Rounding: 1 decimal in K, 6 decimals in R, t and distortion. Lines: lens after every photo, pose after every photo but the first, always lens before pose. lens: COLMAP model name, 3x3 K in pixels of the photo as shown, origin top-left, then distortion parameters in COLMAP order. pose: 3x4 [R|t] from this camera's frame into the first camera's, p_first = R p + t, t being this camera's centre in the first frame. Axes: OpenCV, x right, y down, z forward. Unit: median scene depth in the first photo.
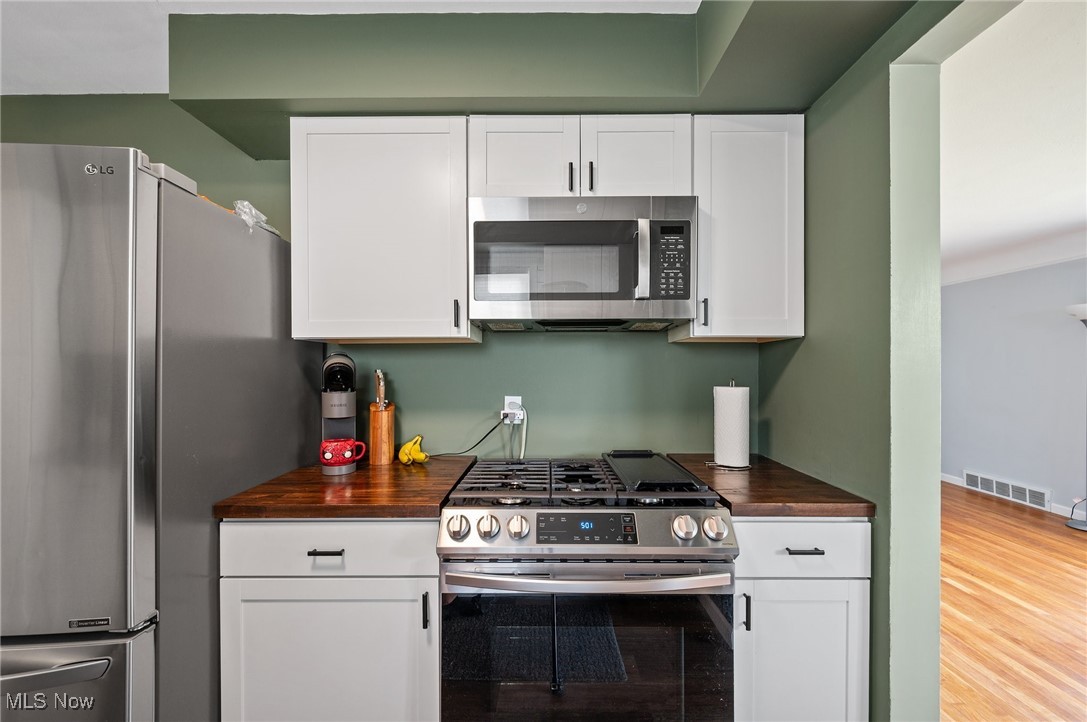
lens RADIAL K [[427.9, 0, 542.7], [0, 427.9, 370.1], [0, 0, 1]] dist [0.000726, -0.000388]
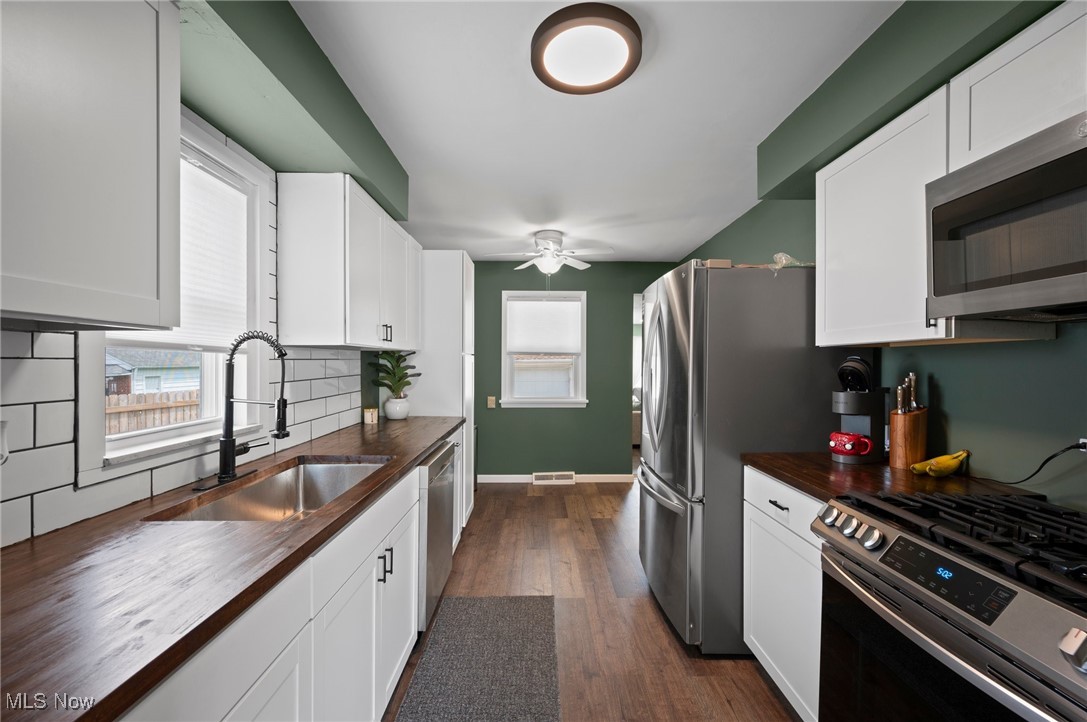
lens RADIAL K [[427.9, 0, 540.2], [0, 427.9, 362.2], [0, 0, 1]] dist [0.000726, -0.000388]
pose [[0.006282, 0.001320, -0.999979, 0.685734], [-0.014191, 0.999899, 0.001231, -0.016729], [0.999880, 0.014183, 0.006300, 0.179159]]
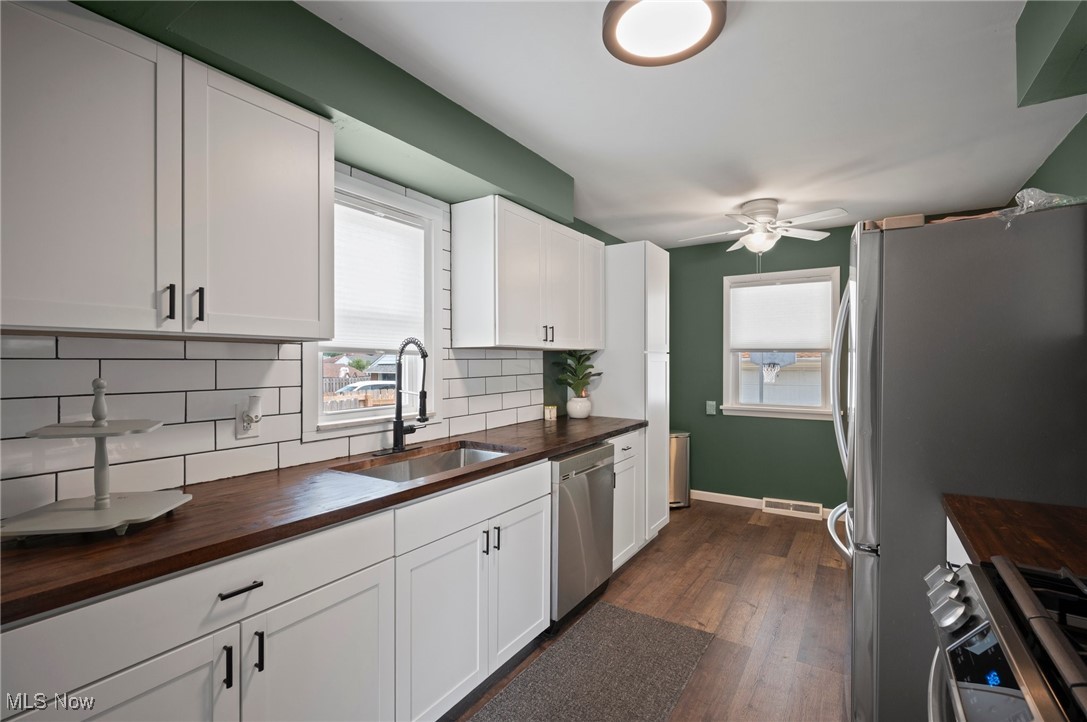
lens RADIAL K [[486.4, 0, 543.7], [0, 486.4, 359.2], [0, 0, 1]] dist [0.004236, -0.000856]
pose [[-0.541253, -0.001613, -0.840858, 0.695549], [-0.008680, 0.999956, 0.003669, -0.022836], [0.840815, 0.009284, -0.541243, 0.653560]]
